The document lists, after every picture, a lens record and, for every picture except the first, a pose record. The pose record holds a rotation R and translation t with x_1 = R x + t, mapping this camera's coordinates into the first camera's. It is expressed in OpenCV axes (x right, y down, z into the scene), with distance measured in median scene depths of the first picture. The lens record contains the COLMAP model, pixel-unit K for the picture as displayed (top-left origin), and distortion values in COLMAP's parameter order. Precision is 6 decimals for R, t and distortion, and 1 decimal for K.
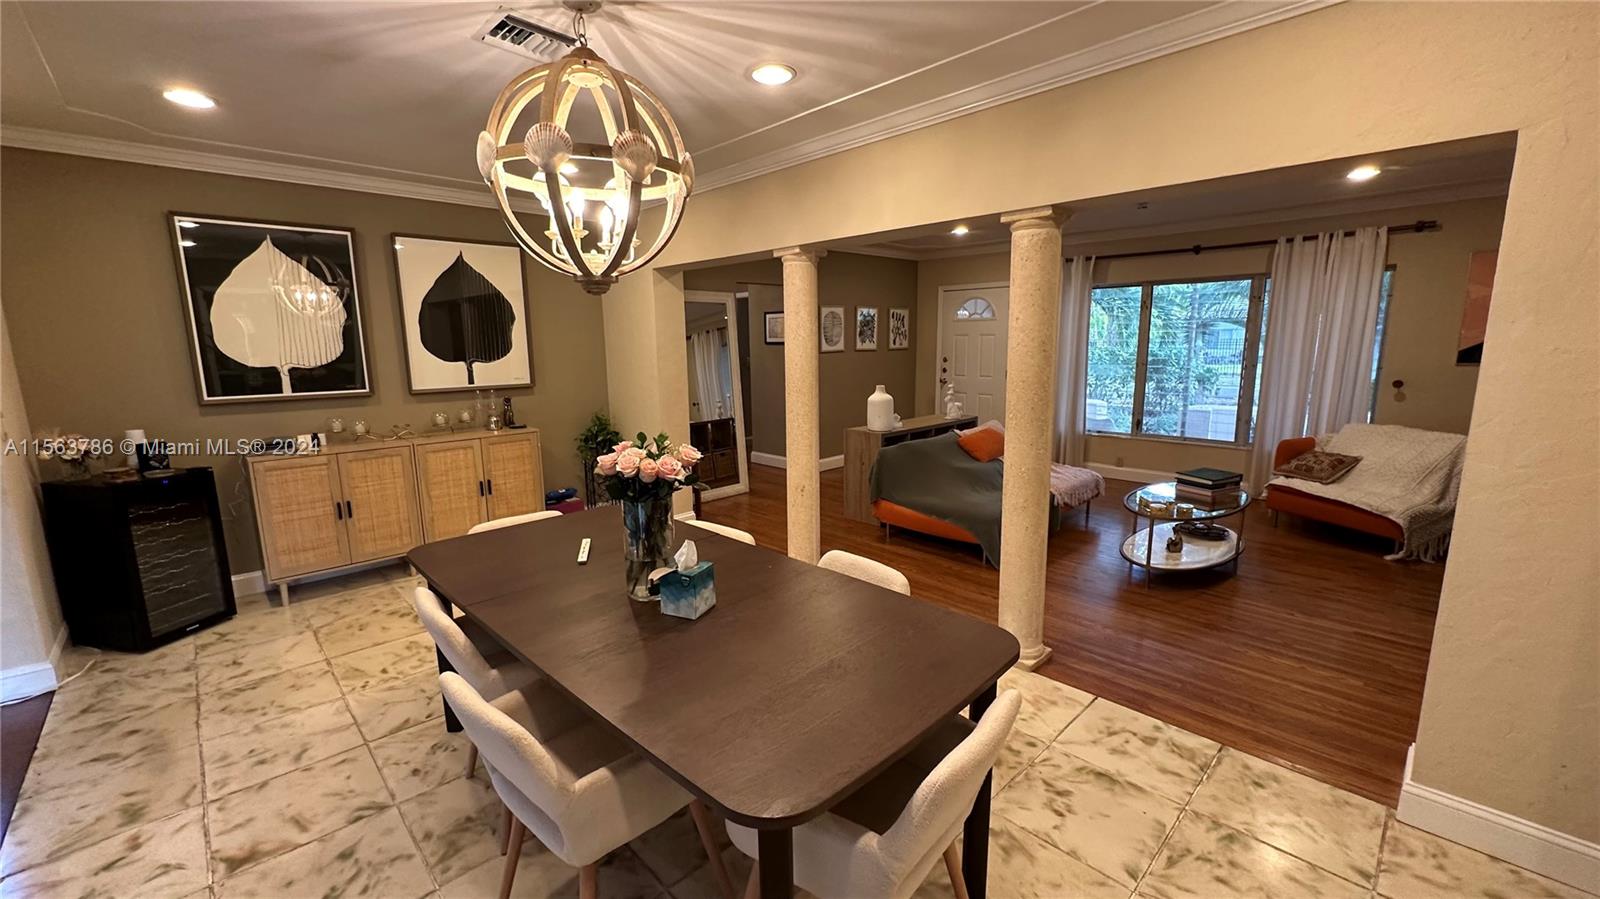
lens RADIAL K [[638.1, 0, 808.8], [0, 638.1, 447.1], [0, 0, 1]] dist [-0.000806, -0.000197]
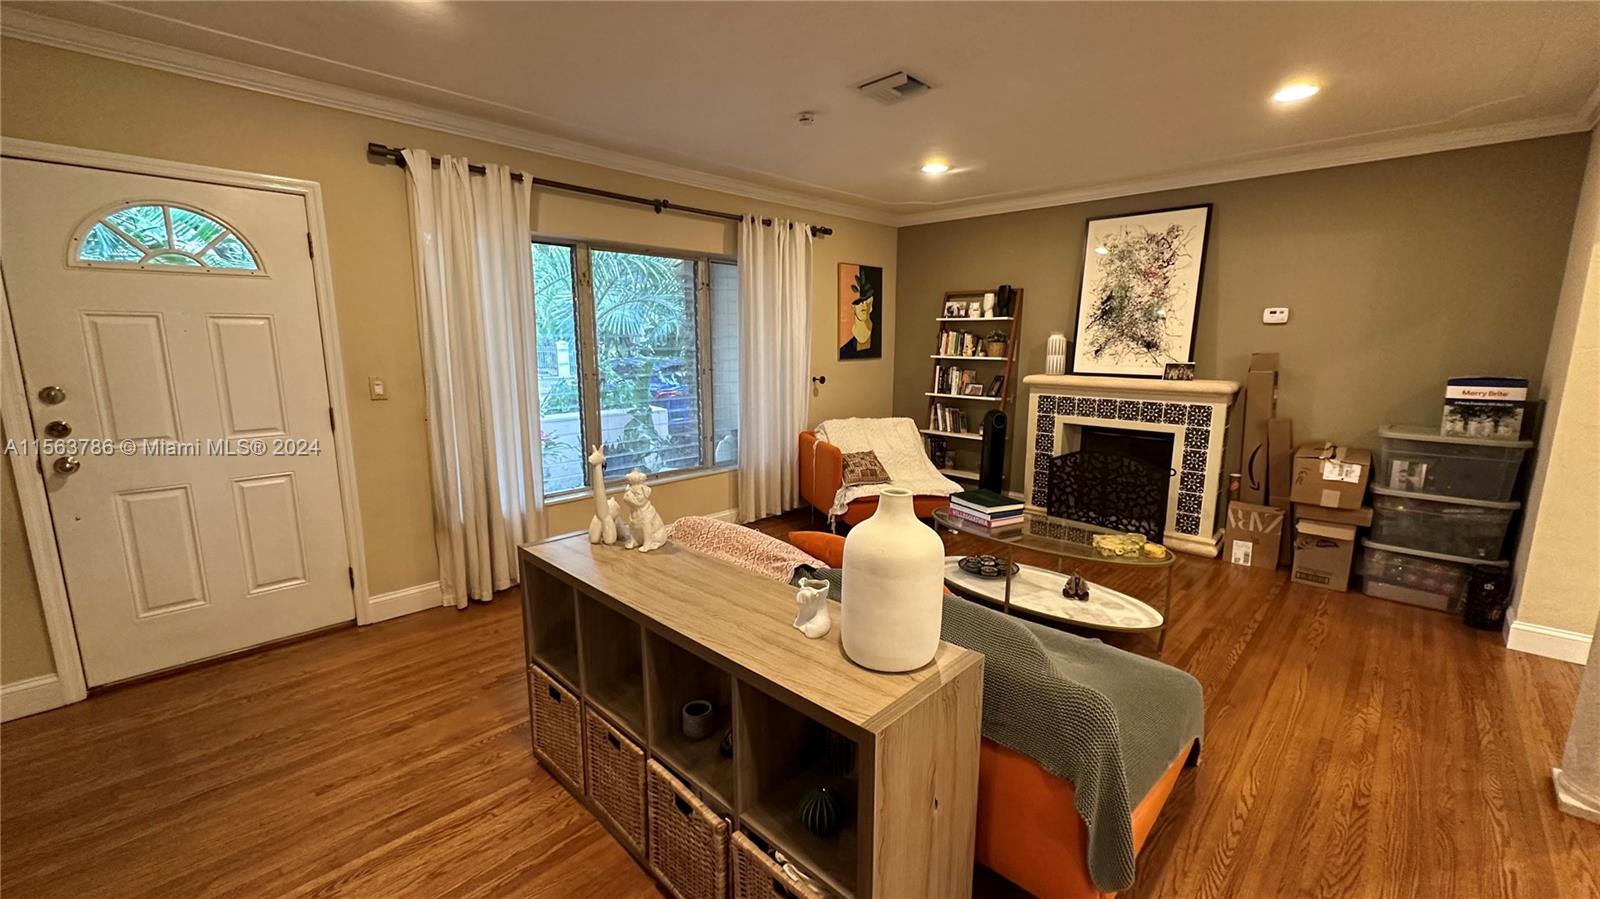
lens RADIAL K [[638.1, 0, 807.9], [0, 638.1, 450.9], [0, 0, 1]] dist [-0.000806, -0.000197]
pose [[-0.026627, -0.159917, 0.986771, -0.158047], [0.163023, 0.973212, 0.162119, -0.180827], [-0.986263, 0.165183, 0.000157, 1.167006]]
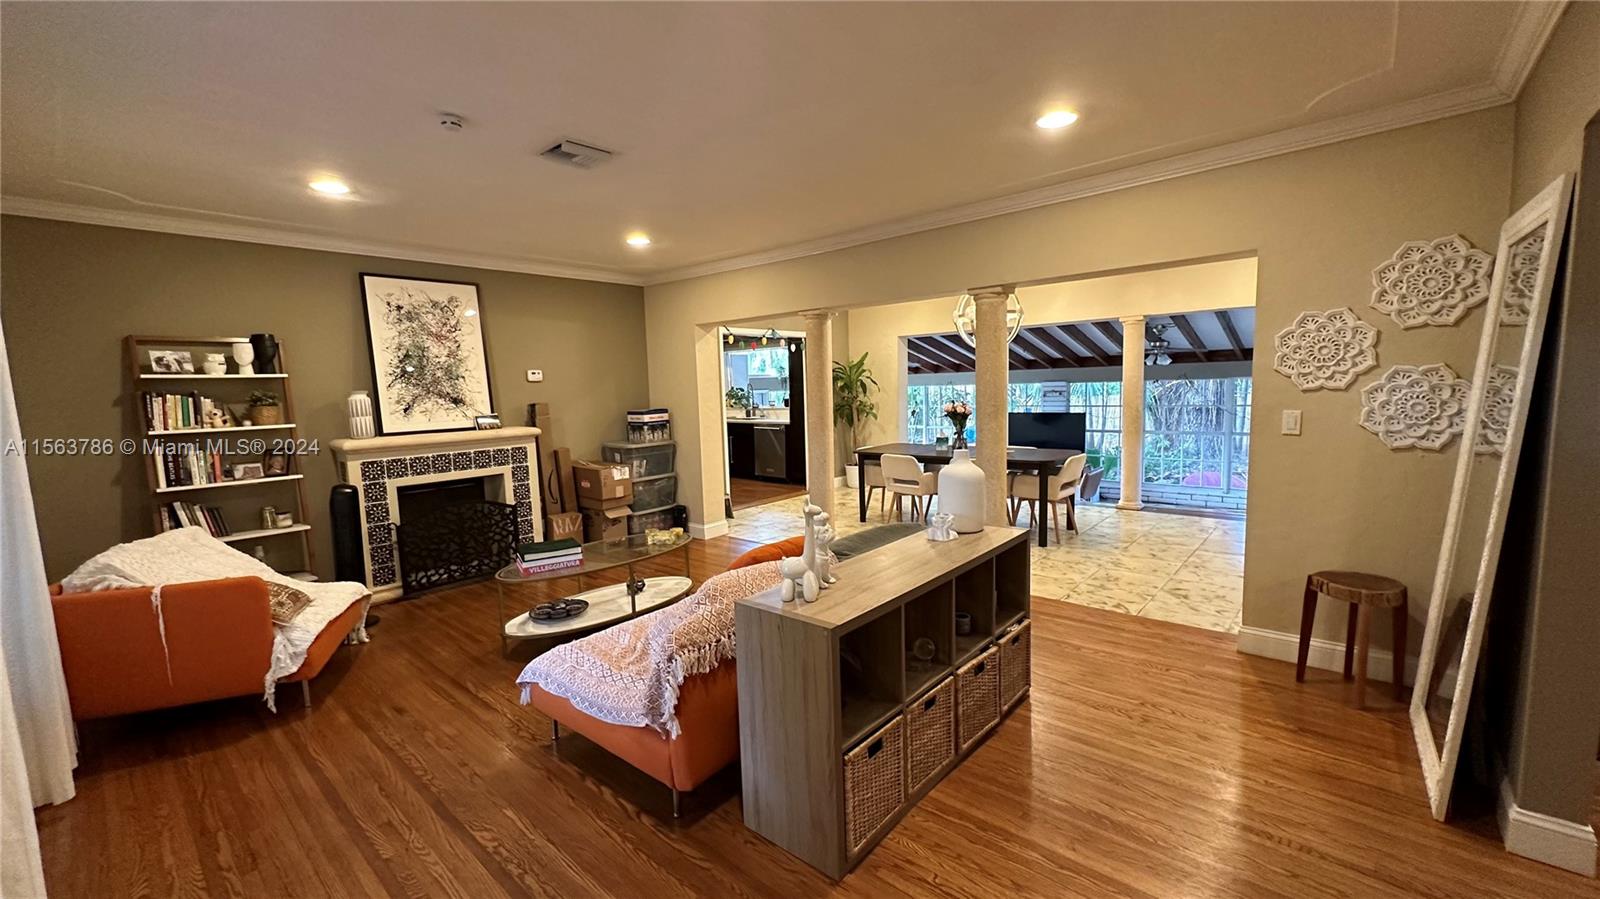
lens RADIAL K [[638.1, 0, 796.6], [0, 638.1, 446.1], [0, 0, 1]] dist [-0.000806, -0.000197]
pose [[-0.996665, 0.050773, -0.063889, 0.330020], [0.032496, 0.965060, 0.260007, -0.283886], [0.074858, 0.257064, -0.963491, 1.730019]]
